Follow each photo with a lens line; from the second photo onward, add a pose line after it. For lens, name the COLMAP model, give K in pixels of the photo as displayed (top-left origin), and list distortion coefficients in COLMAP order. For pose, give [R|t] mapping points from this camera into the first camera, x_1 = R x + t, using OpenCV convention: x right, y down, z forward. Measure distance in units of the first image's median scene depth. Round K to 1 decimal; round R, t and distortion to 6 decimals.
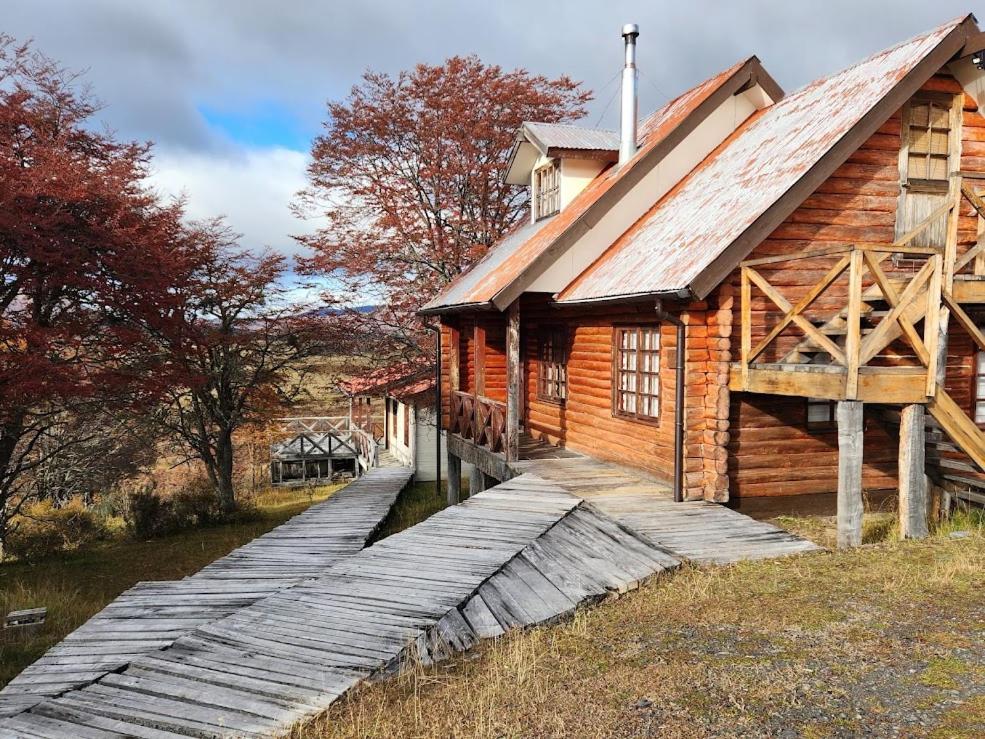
lens RADIAL K [[660.4, 0, 492.5], [0, 660.4, 369.5], [0, 0, 1]] dist [0.062335, -0.038742]
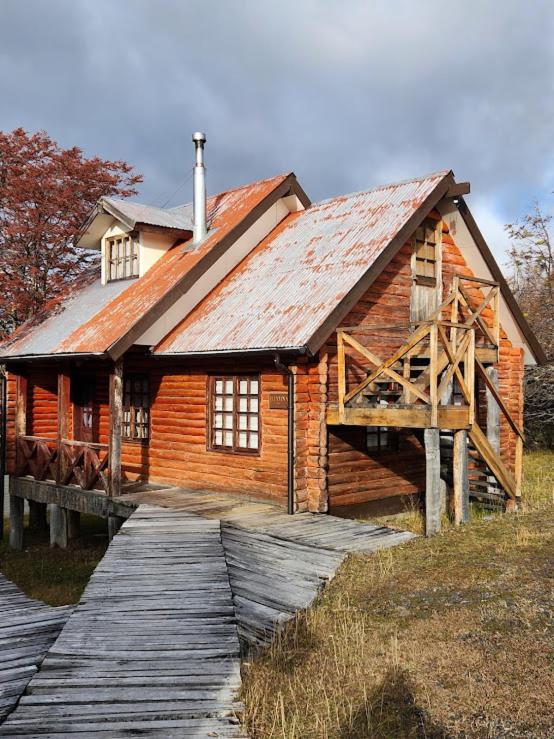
lens RADIAL K [[568.2, 0, 277.0], [0, 568.2, 369.5], [0, 0, 1]] dist [0.073851, -0.063819]
pose [[0.927634, 0.010479, 0.373344, -0.115693], [0.017621, 0.997265, -0.071773, 0.001662], [-0.373075, 0.073158, 0.924912, -0.007972]]
